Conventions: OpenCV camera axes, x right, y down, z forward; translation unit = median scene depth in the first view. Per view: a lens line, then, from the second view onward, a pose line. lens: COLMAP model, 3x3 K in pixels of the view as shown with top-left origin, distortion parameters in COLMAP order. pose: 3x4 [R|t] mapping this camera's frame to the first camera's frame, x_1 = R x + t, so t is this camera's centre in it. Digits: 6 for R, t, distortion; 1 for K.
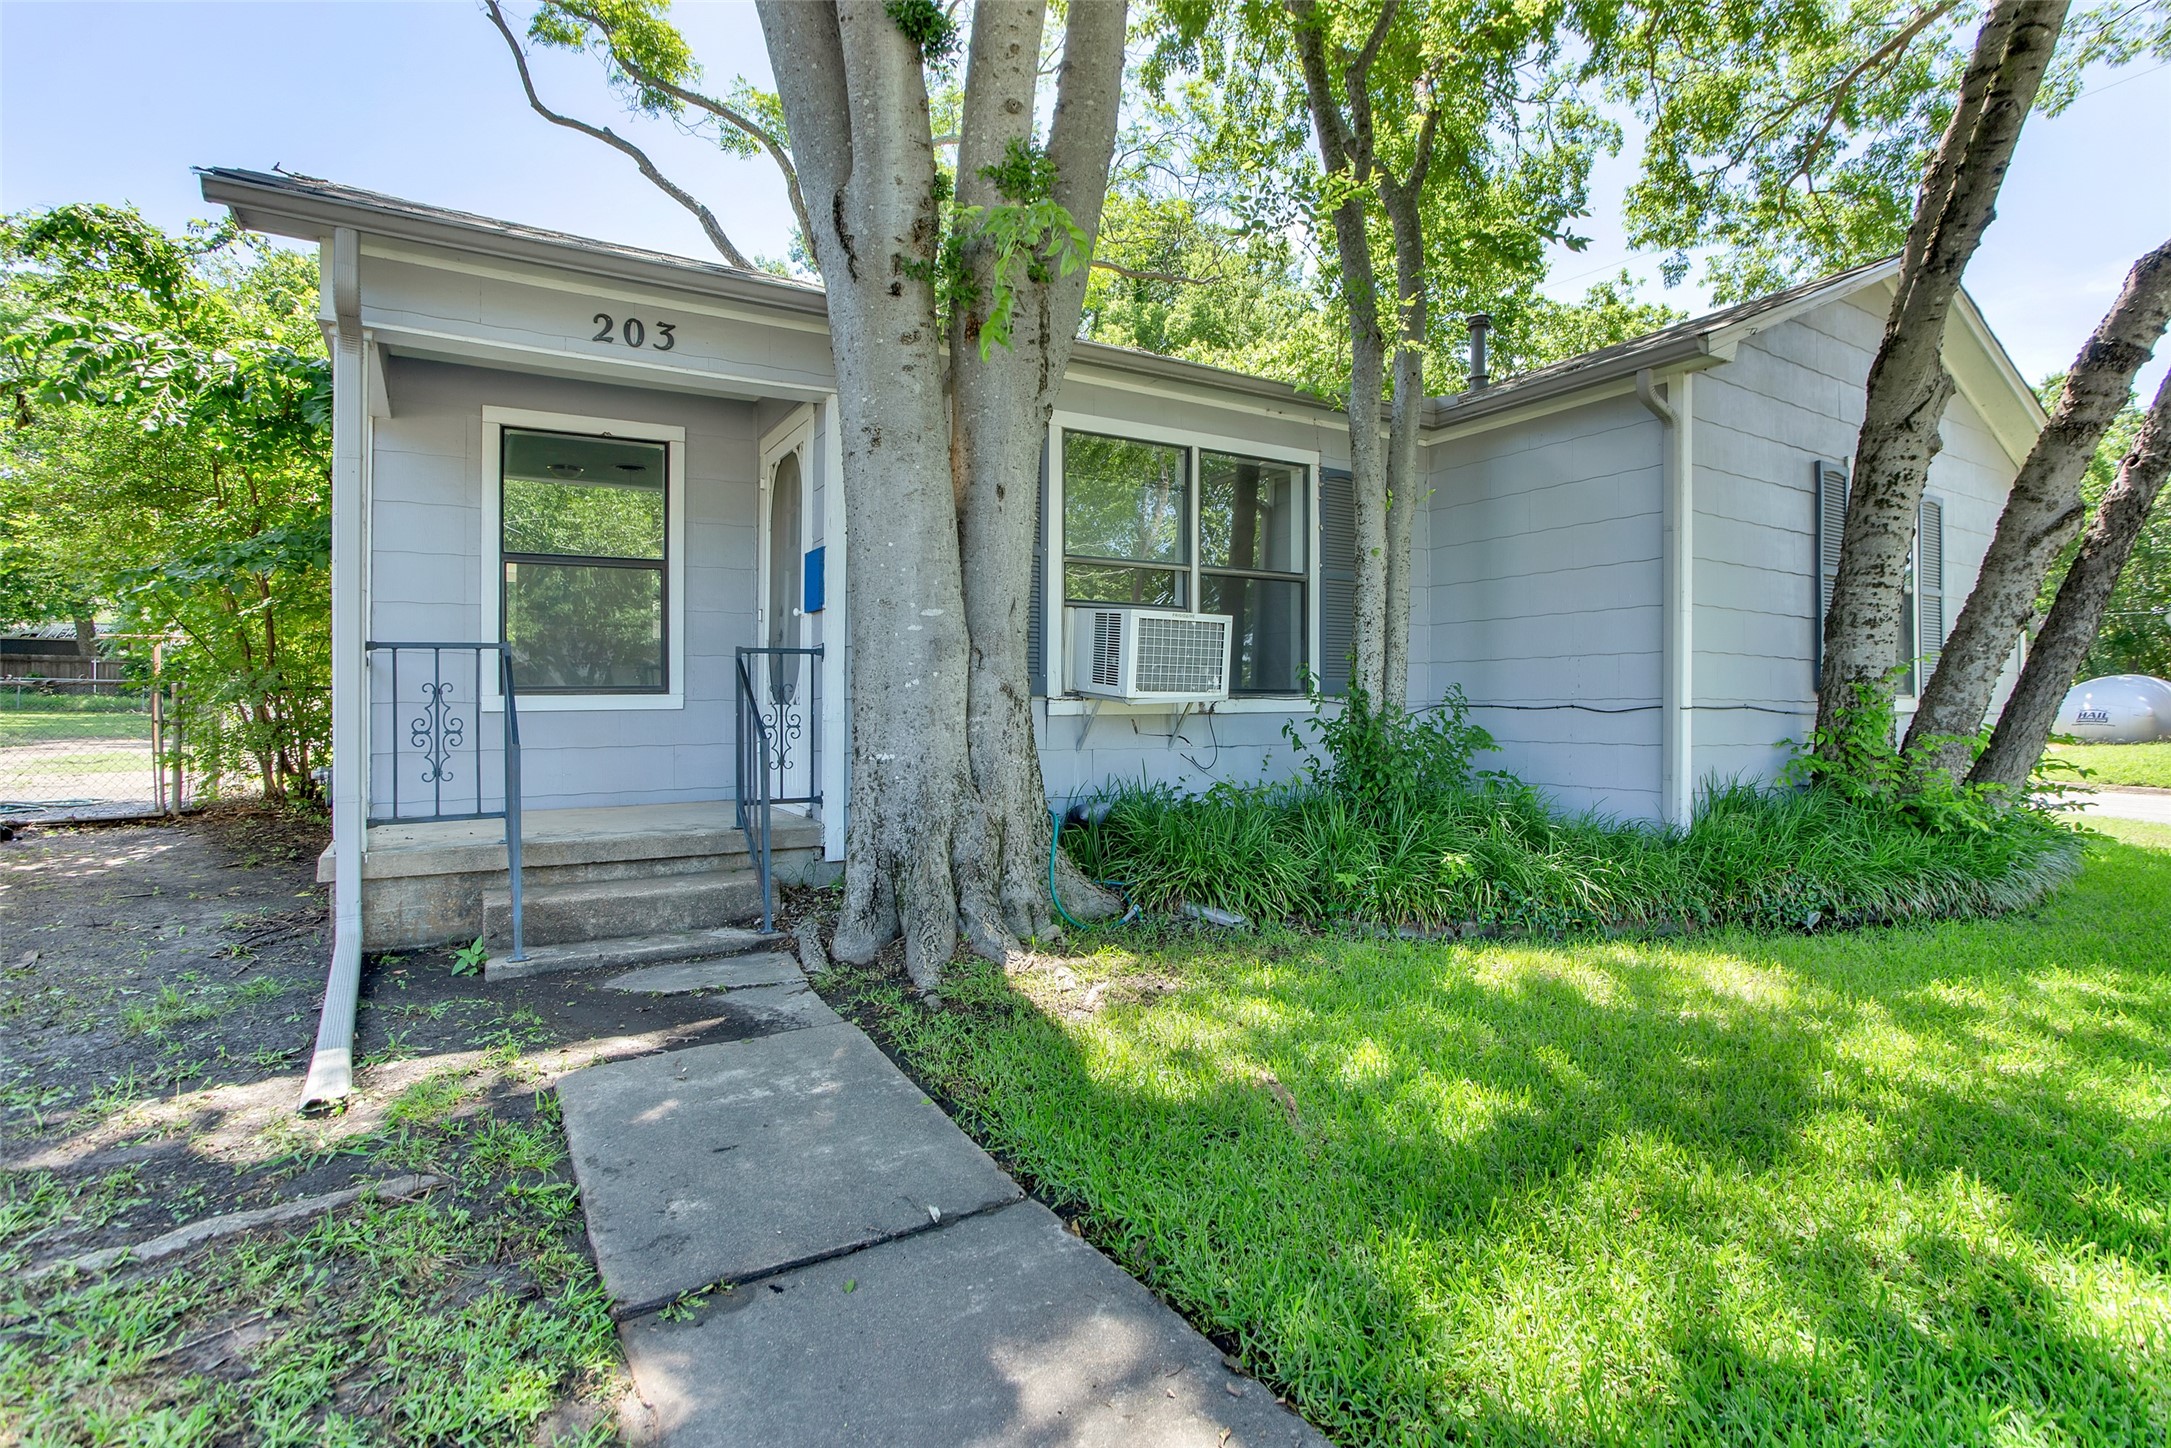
lens RADIAL K [[1028.2, 0, 1086.0], [0, 1028.2, 715.5], [0, 0, 1]] dist [-0.031453, 0.022440]
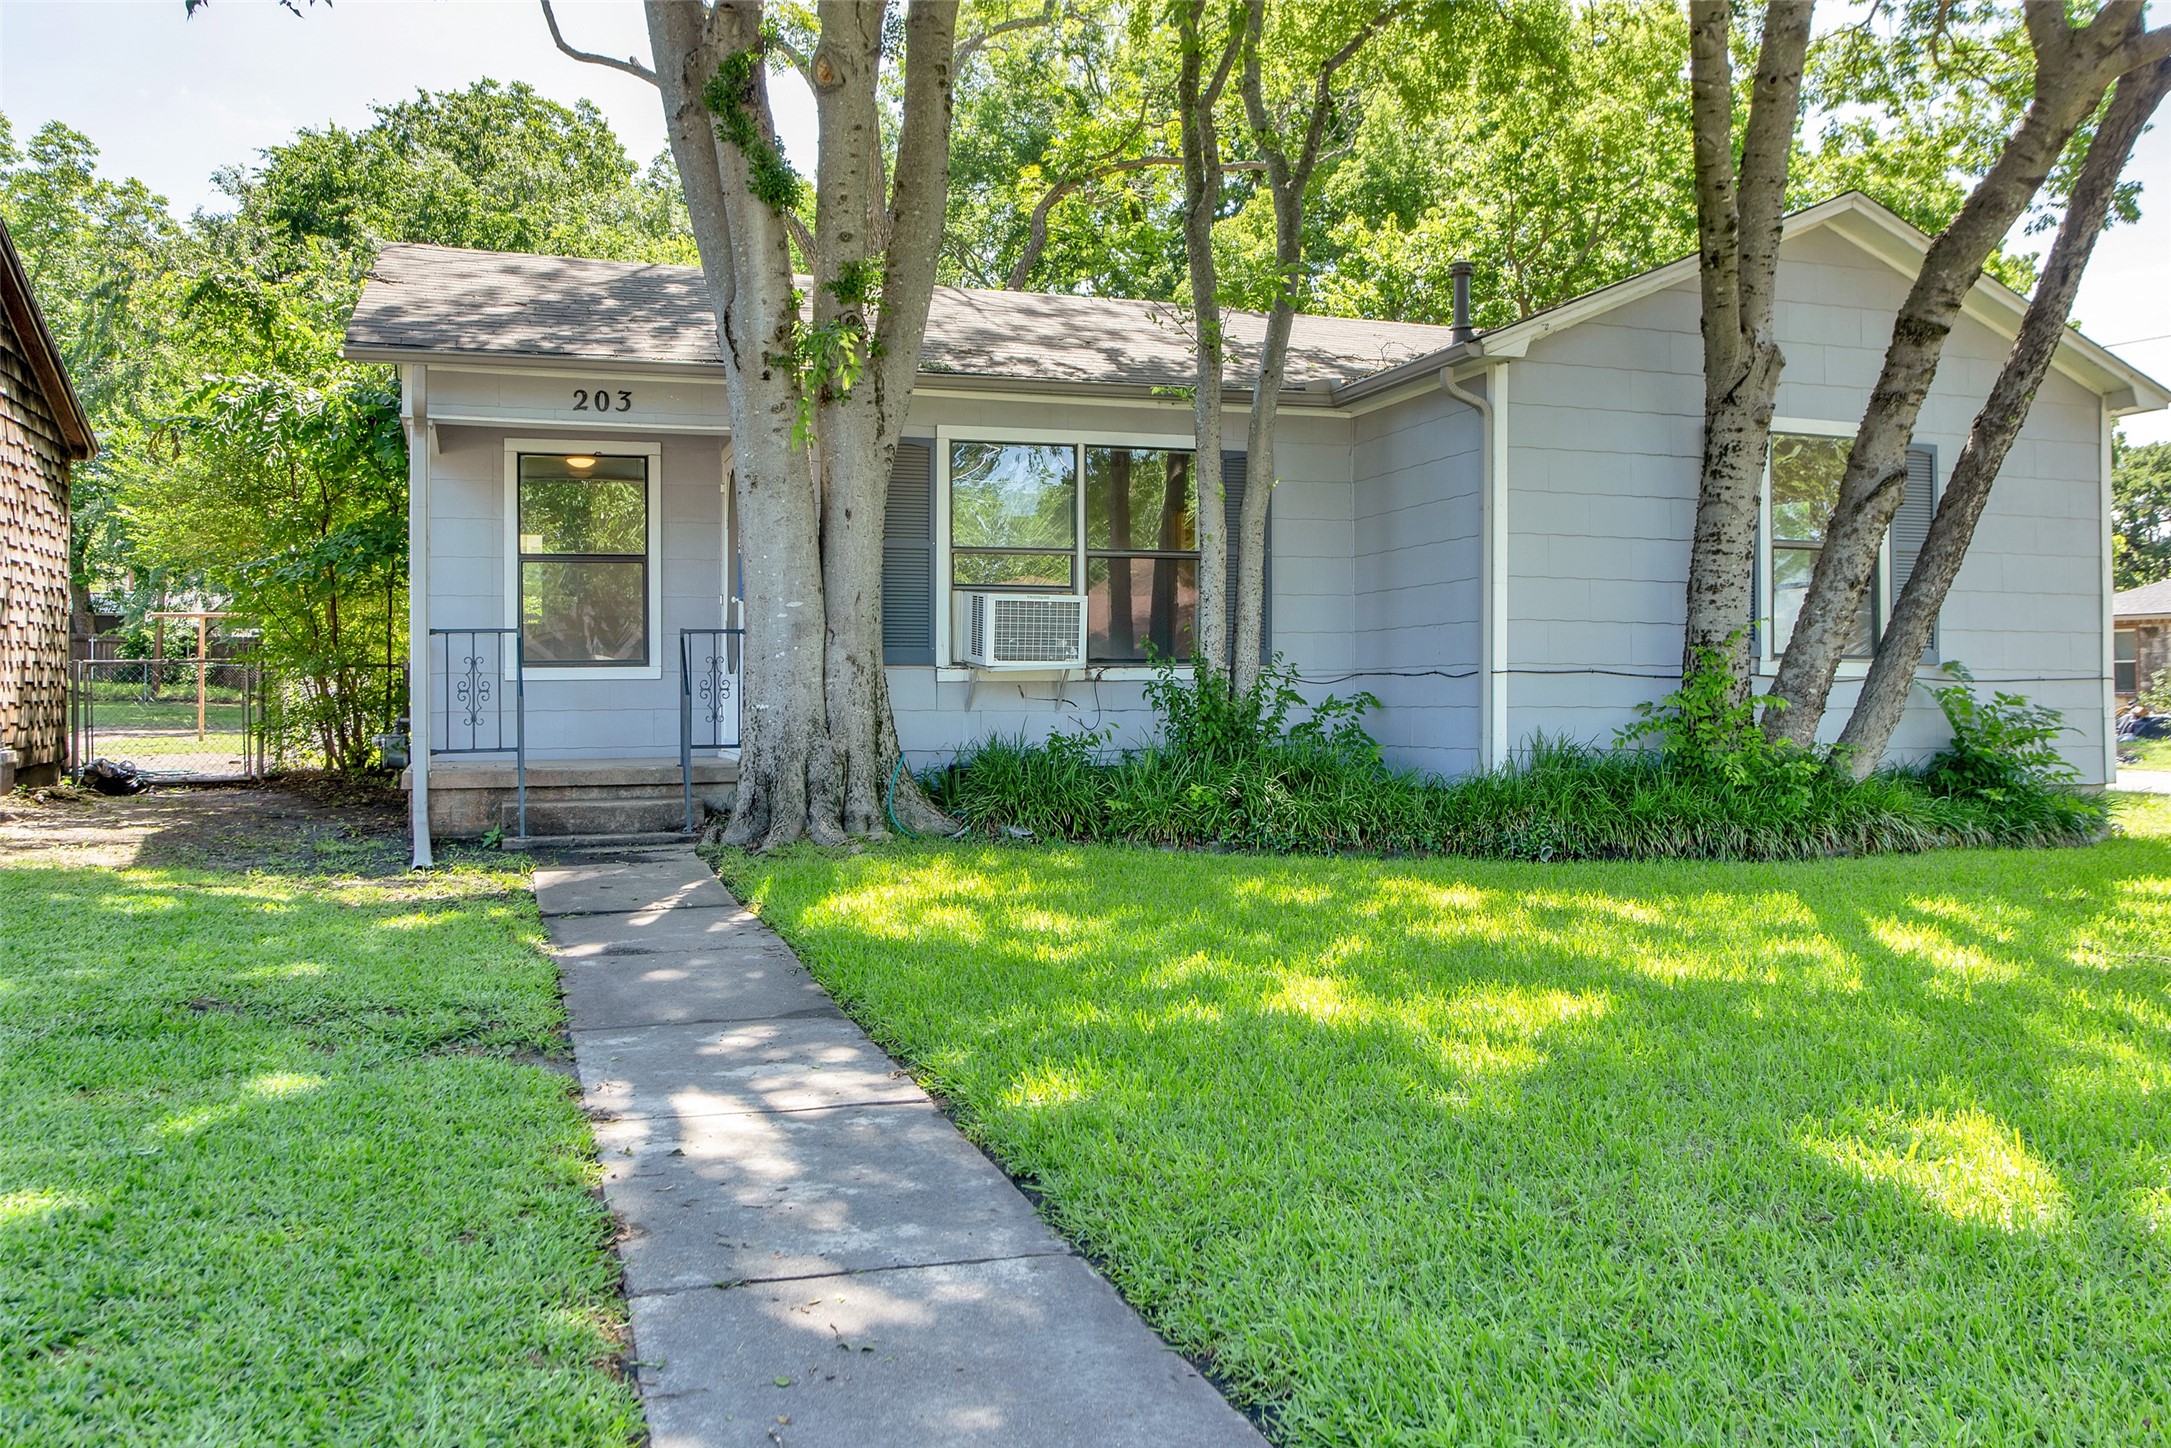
lens RADIAL K [[1721.7, 0, 1085.5], [0, 1721.7, 724.0], [0, 0, 1]] dist [0.044554, -0.001548]
pose [[0.974598, -0.000174, -0.223963, 0.682244], [0.000977, 0.999993, 0.003472, 0.049746], [0.223961, -0.003603, 0.974592, -1.077682]]
